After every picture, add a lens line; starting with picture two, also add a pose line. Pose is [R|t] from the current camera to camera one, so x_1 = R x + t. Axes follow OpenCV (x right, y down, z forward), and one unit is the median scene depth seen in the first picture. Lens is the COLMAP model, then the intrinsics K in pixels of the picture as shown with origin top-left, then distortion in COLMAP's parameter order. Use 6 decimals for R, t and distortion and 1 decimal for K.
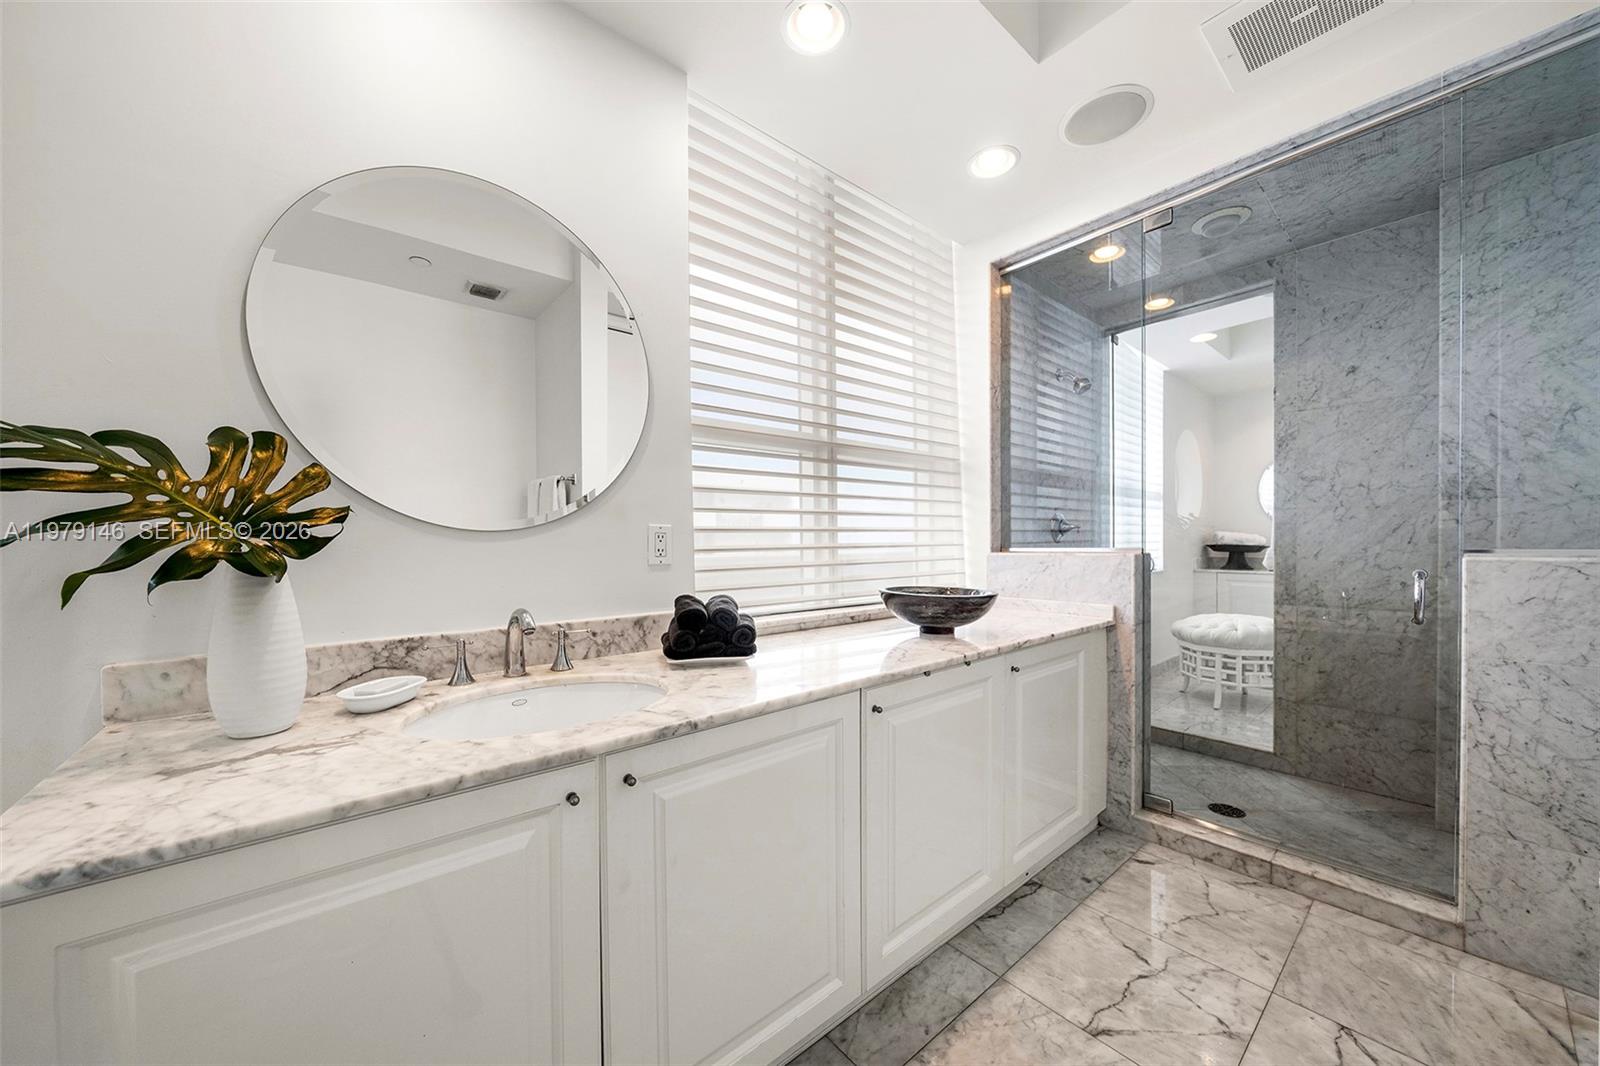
lens RADIAL K [[564.8, 0, 797.8], [0, 564.8, 518.6], [0, 0, 1]] dist [-0.001497, 0.000222]
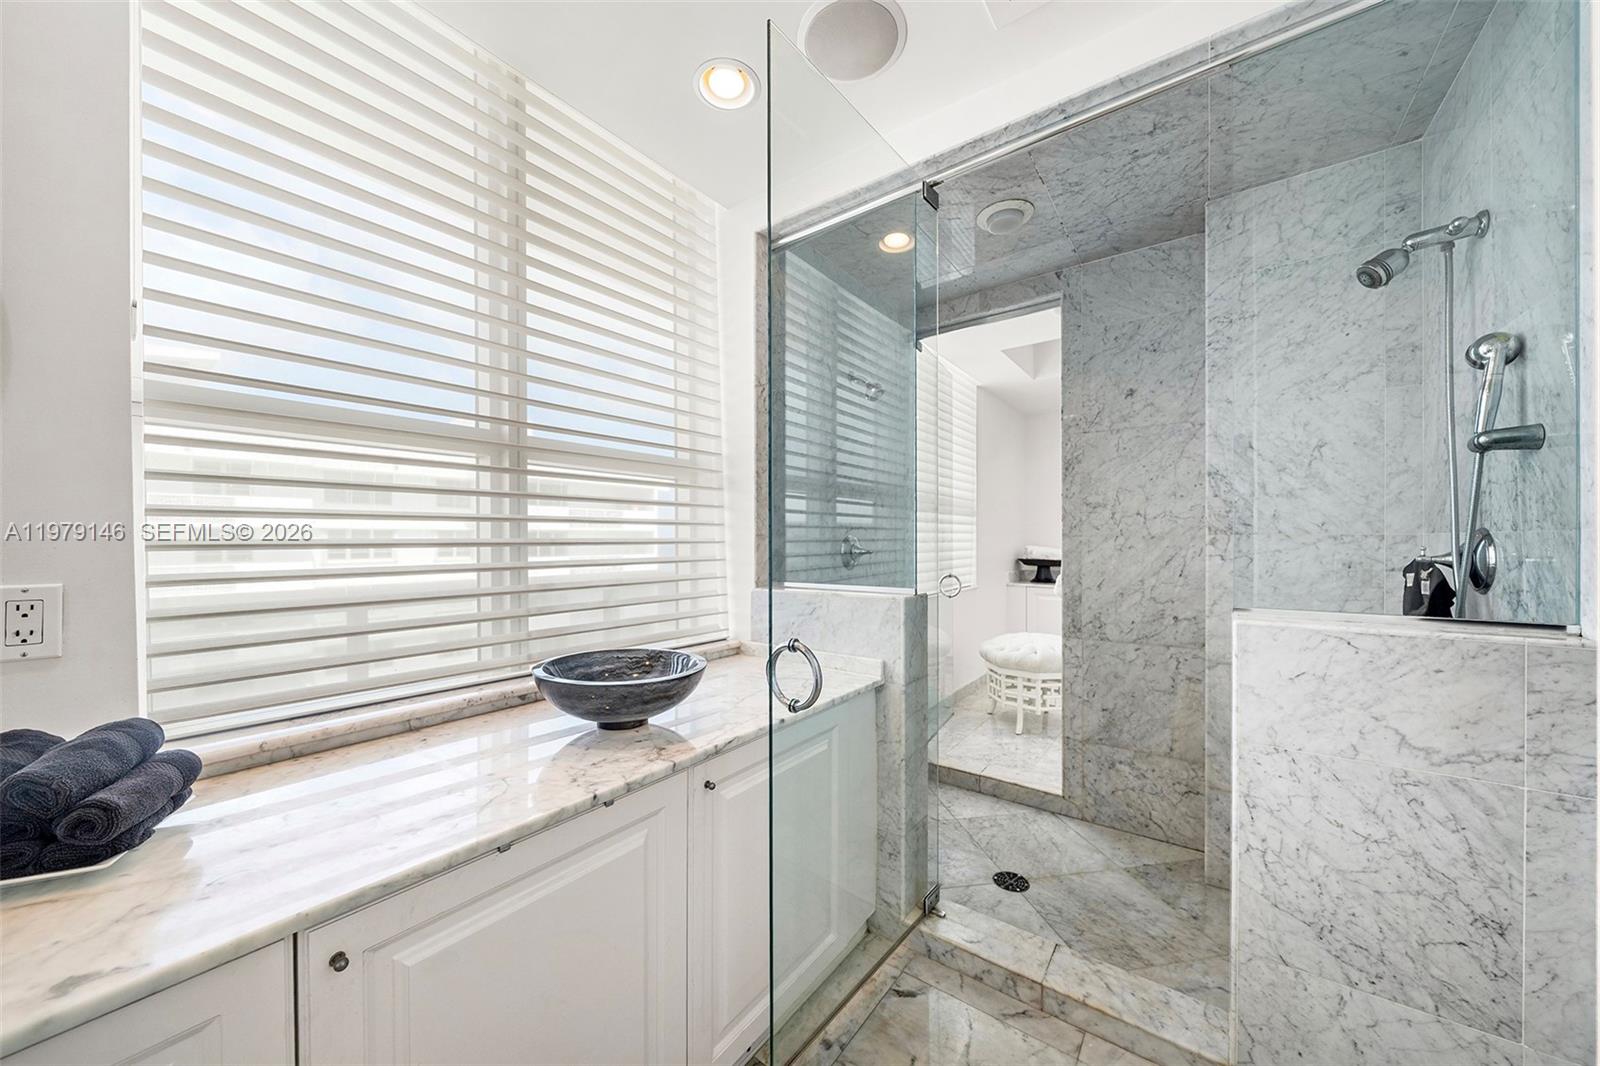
lens RADIAL K [[562.2, 0, 798.8], [0, 562.2, 502.8], [0, 0, 1]] dist [-0.000867, -0.000233]
pose [[0.973903, 0.021775, 0.225916, 0.250326], [-0.015624, 0.999458, -0.028978, -0.045945], [-0.226425, 0.024692, 0.973716, 0.228825]]
